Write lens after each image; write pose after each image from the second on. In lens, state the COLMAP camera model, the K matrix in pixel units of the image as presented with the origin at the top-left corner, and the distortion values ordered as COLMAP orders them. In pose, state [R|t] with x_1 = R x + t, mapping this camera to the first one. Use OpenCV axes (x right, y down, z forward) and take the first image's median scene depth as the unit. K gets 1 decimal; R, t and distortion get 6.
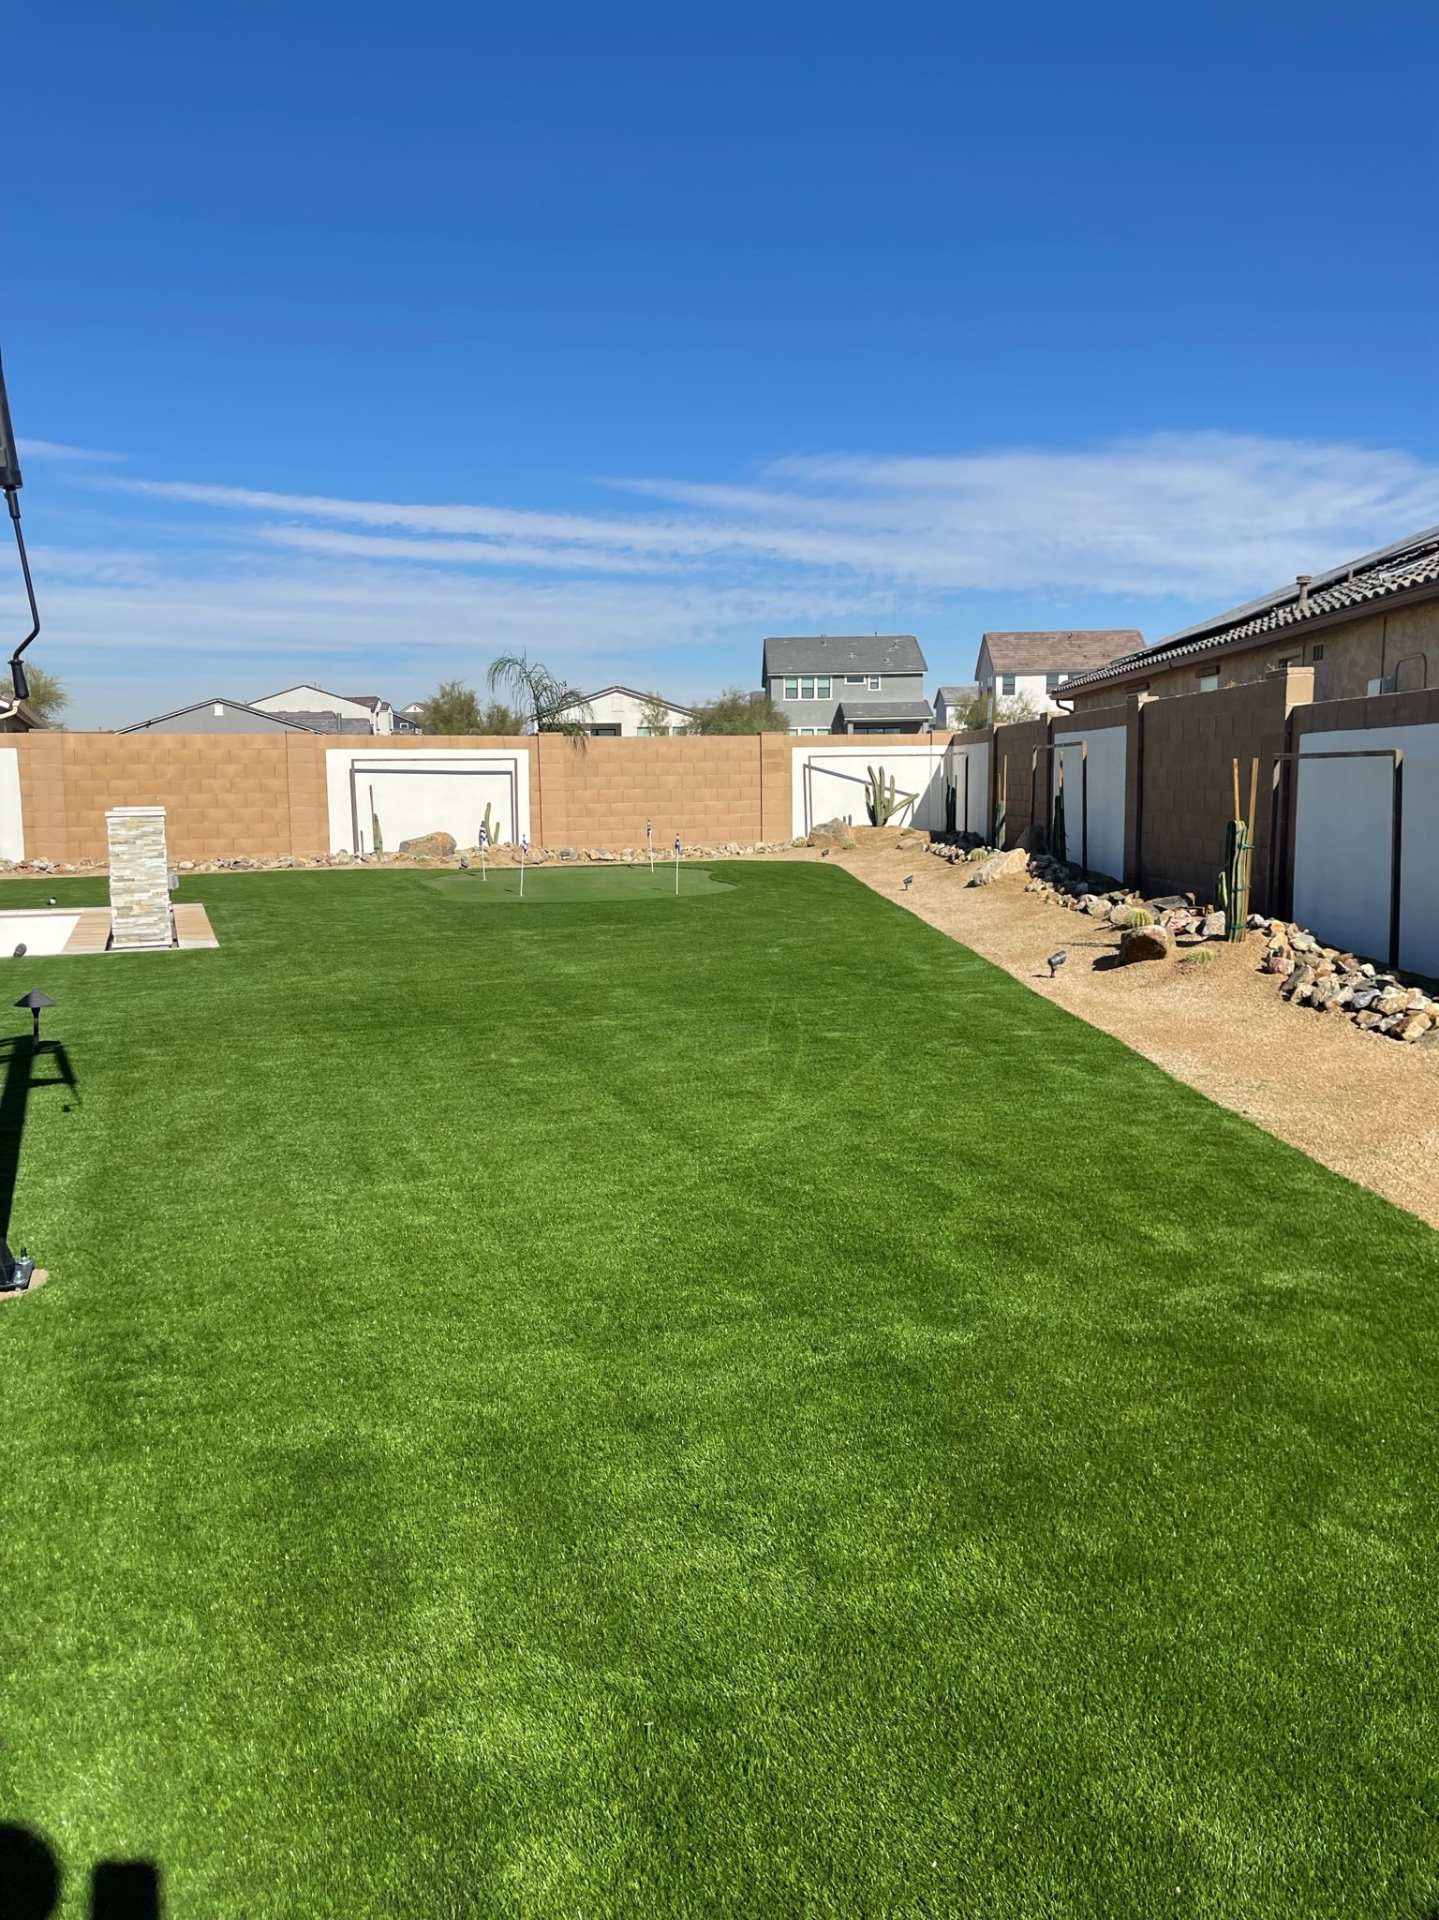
lens RADIAL K [[1452.5, 0, 692.2], [0, 1452.5, 972.9], [0, 0, 1]] dist [0.080272, -0.130029]
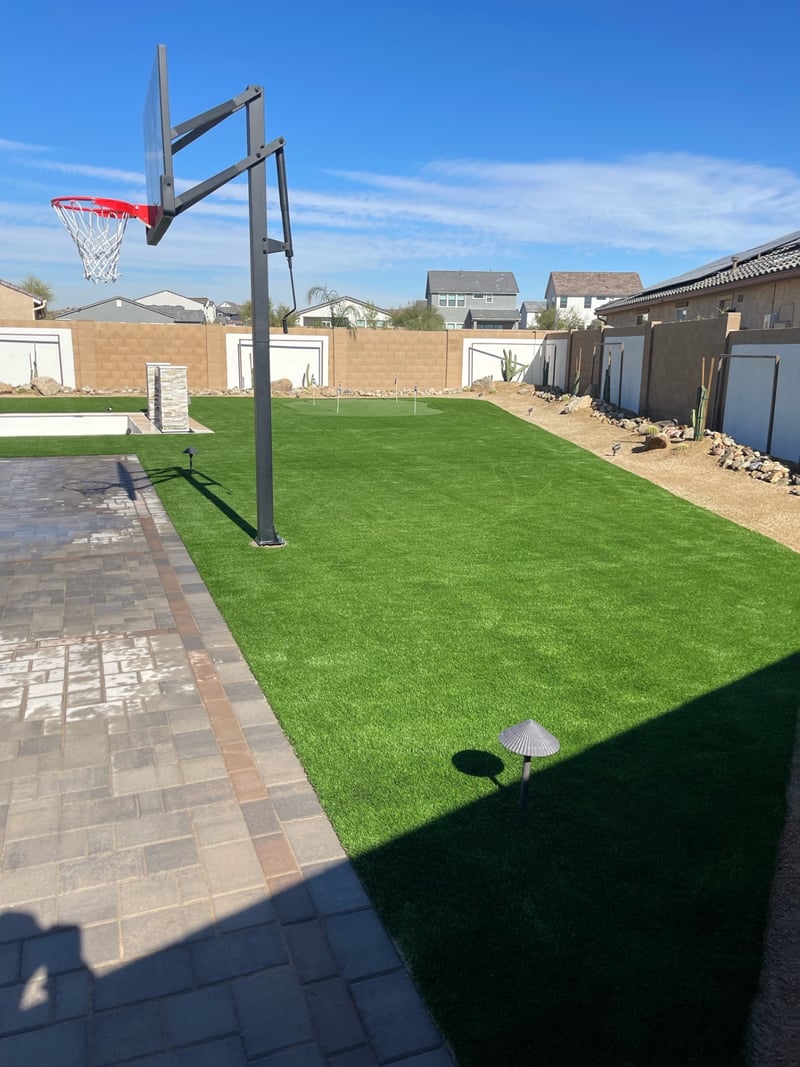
lens RADIAL K [[812.9, 0, 378.0], [0, 812.9, 537.9], [0, 0, 1]] dist [0.038054, -0.037376]
pose [[0.999620, 0.026358, 0.008025, -0.084679], [-0.027001, 0.995124, 0.094861, 0.014115], [-0.005486, -0.095042, 0.995458, -0.171541]]
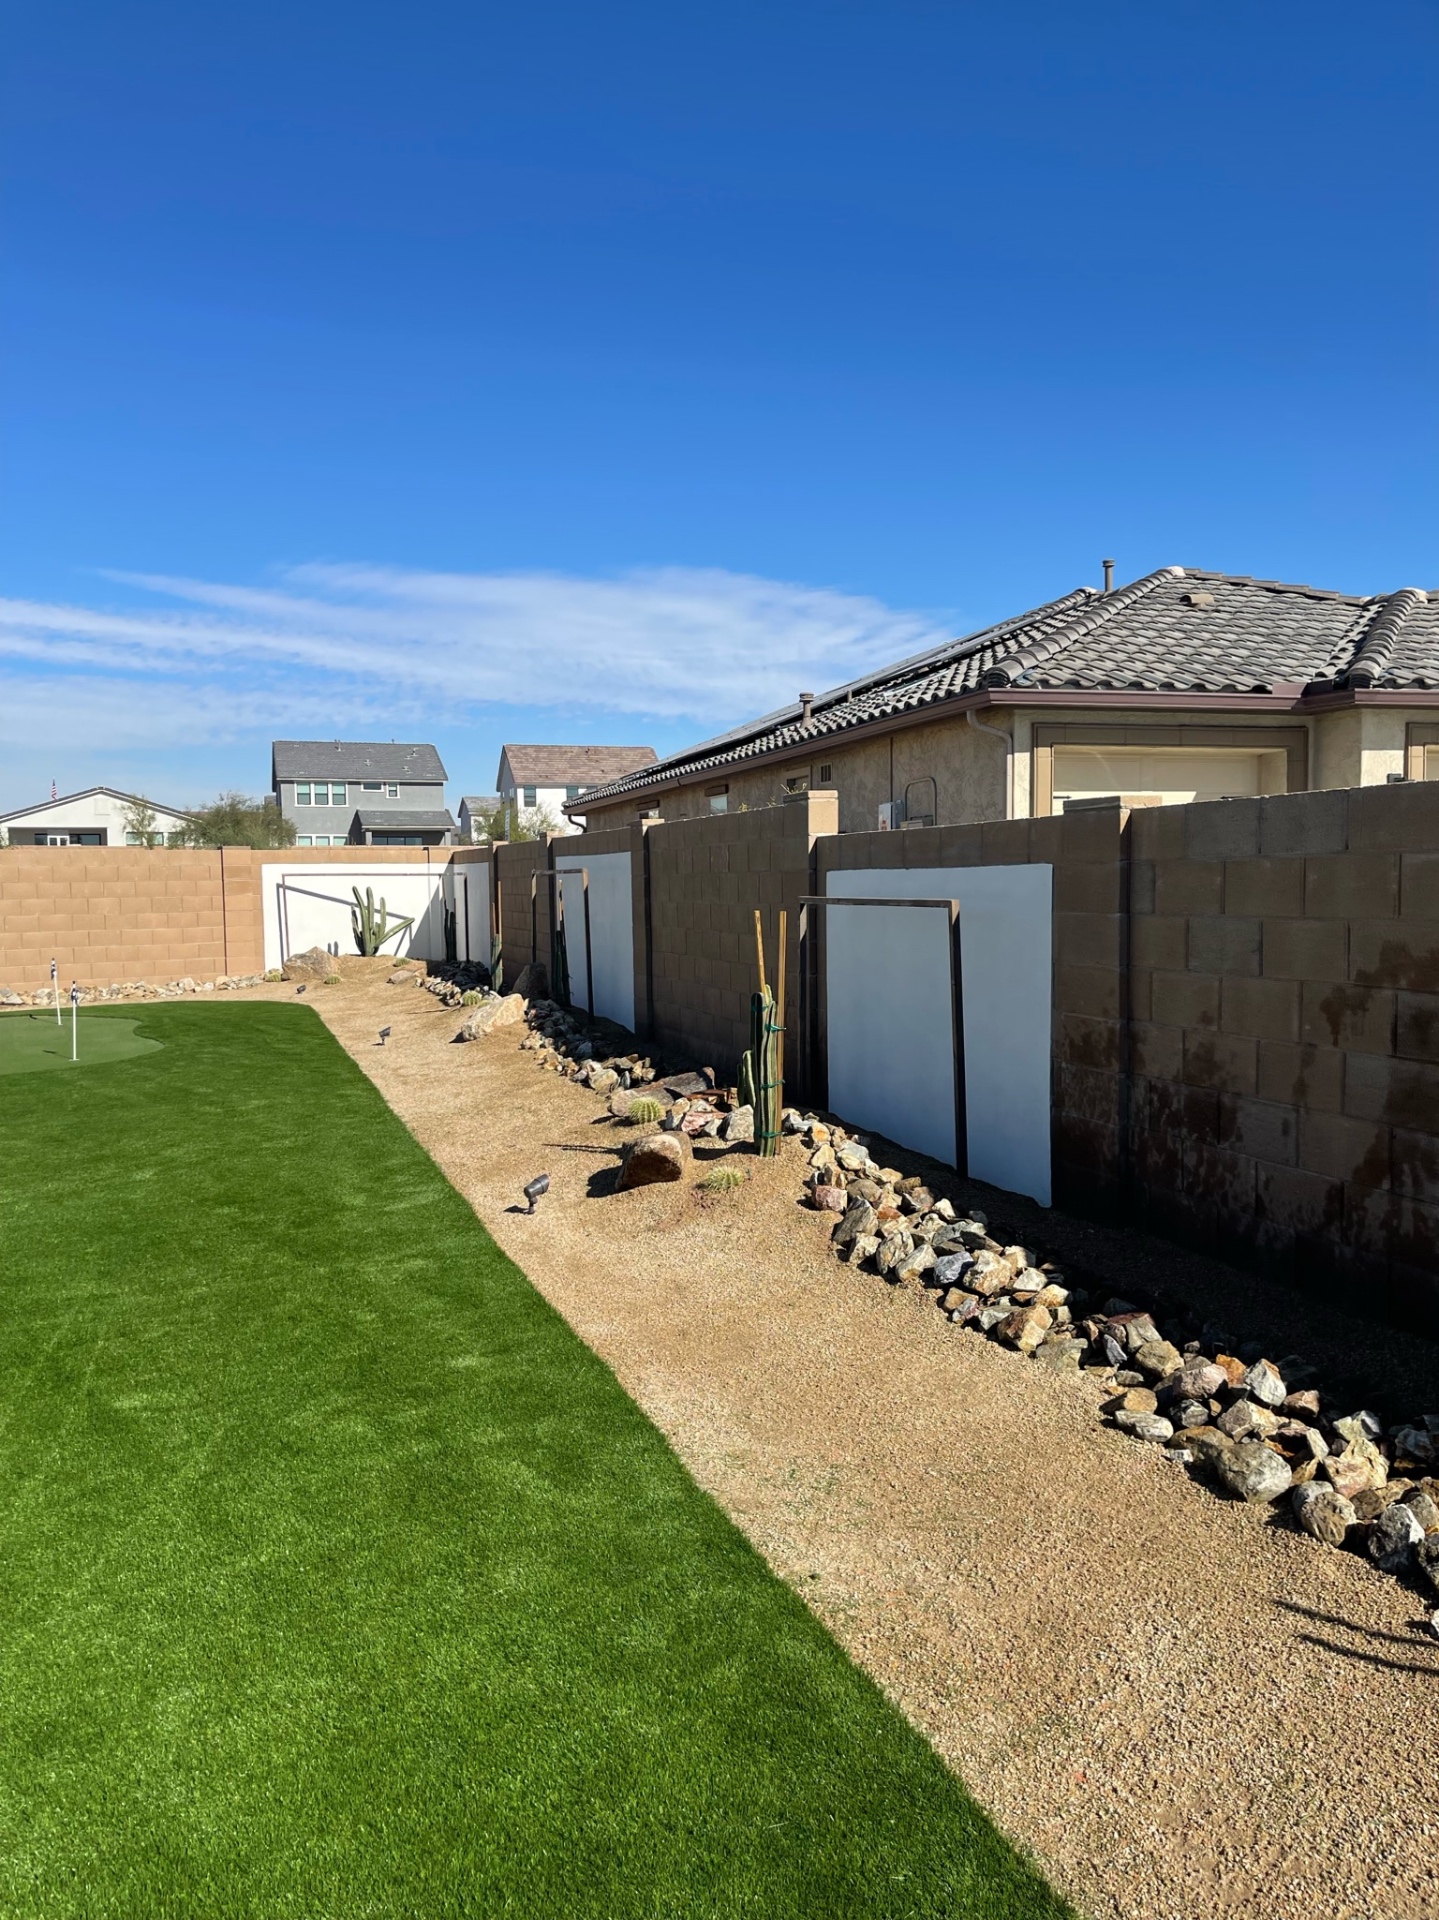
lens RADIAL K [[1452.5, 0, 692.2], [0, 1452.5, 972.9], [0, 0, 1]] dist [0.080272, -0.130029]
pose [[0.950393, -0.017633, 0.310552, 0.076074], [0.040127, 0.997000, -0.066191, -0.046393], [-0.308454, 0.075369, 0.948249, 0.217968]]
